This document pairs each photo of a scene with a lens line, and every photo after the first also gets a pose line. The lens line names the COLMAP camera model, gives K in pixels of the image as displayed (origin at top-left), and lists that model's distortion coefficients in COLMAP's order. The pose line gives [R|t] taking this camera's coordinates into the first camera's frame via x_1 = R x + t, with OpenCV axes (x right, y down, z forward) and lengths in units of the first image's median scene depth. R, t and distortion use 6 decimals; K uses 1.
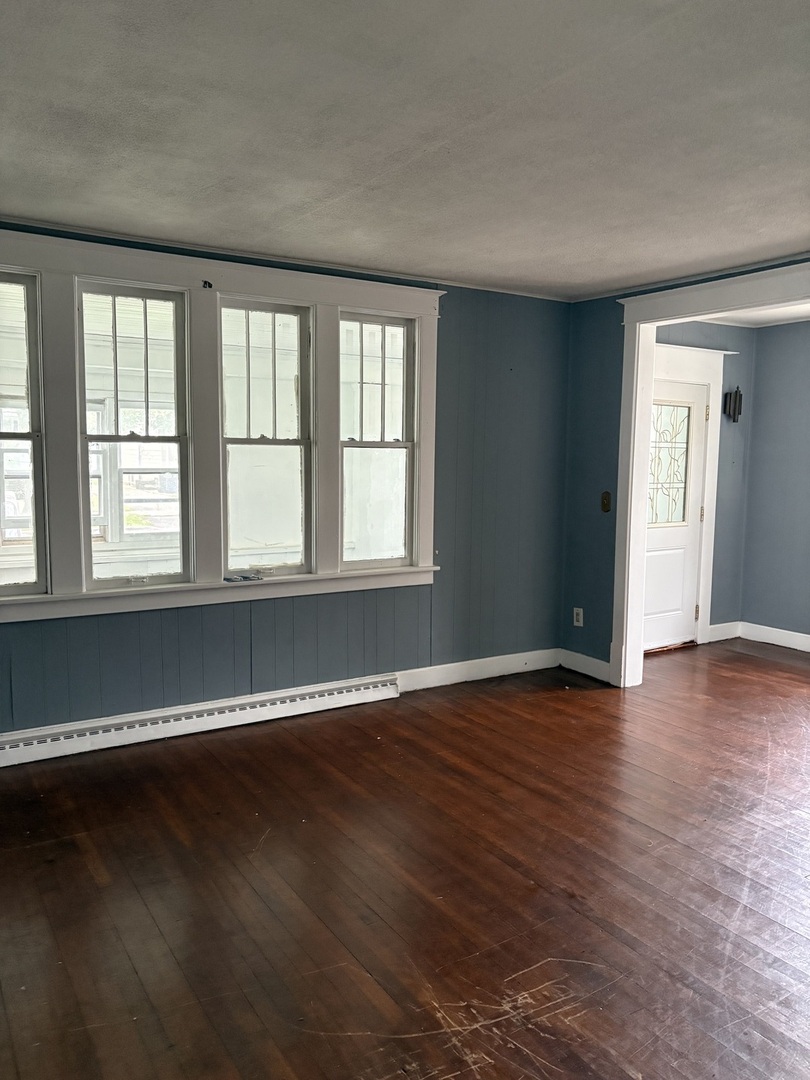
lens RADIAL K [[805.6, 0, 401.2], [0, 805.6, 541.6], [0, 0, 1]] dist [0.040313, -0.054384]
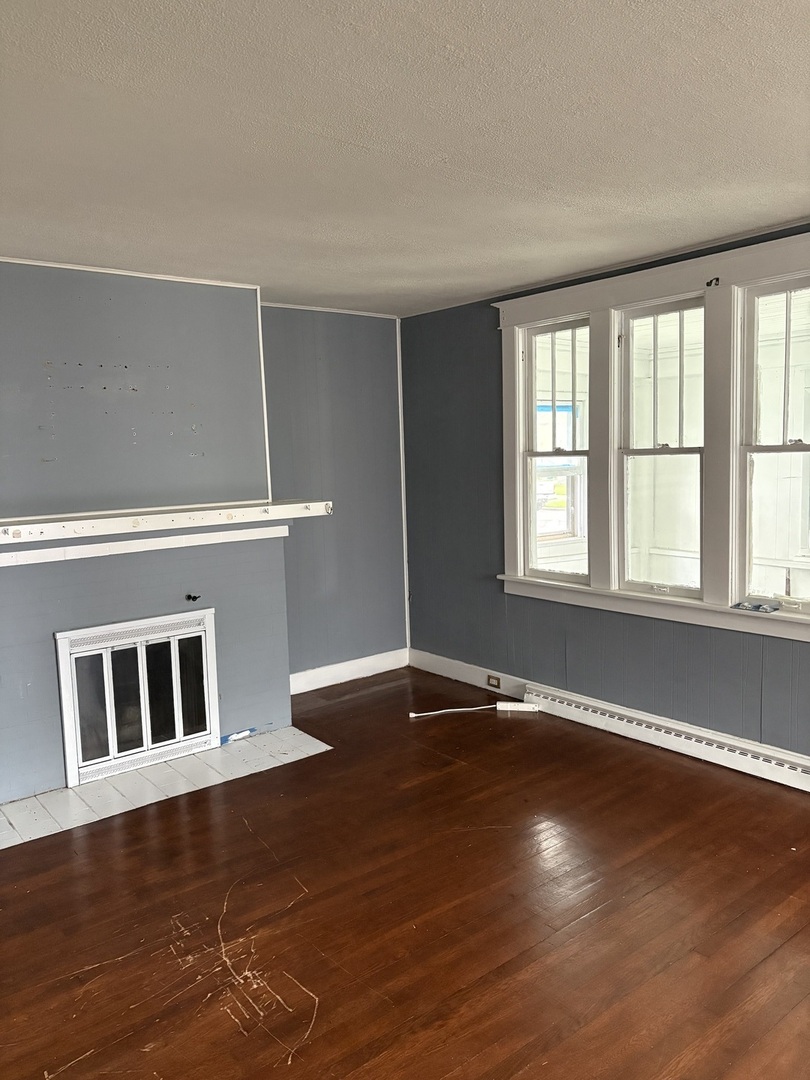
lens RADIAL K [[821.3, 0, 405.1], [0, 821.3, 495.9], [0, 0, 1]] dist [0.040068, -0.064107]
pose [[0.123027, 0.036568, -0.991729, 0.719774], [-0.075693, 0.996756, 0.027363, -0.075507], [0.989512, 0.071701, 0.125396, 0.583966]]
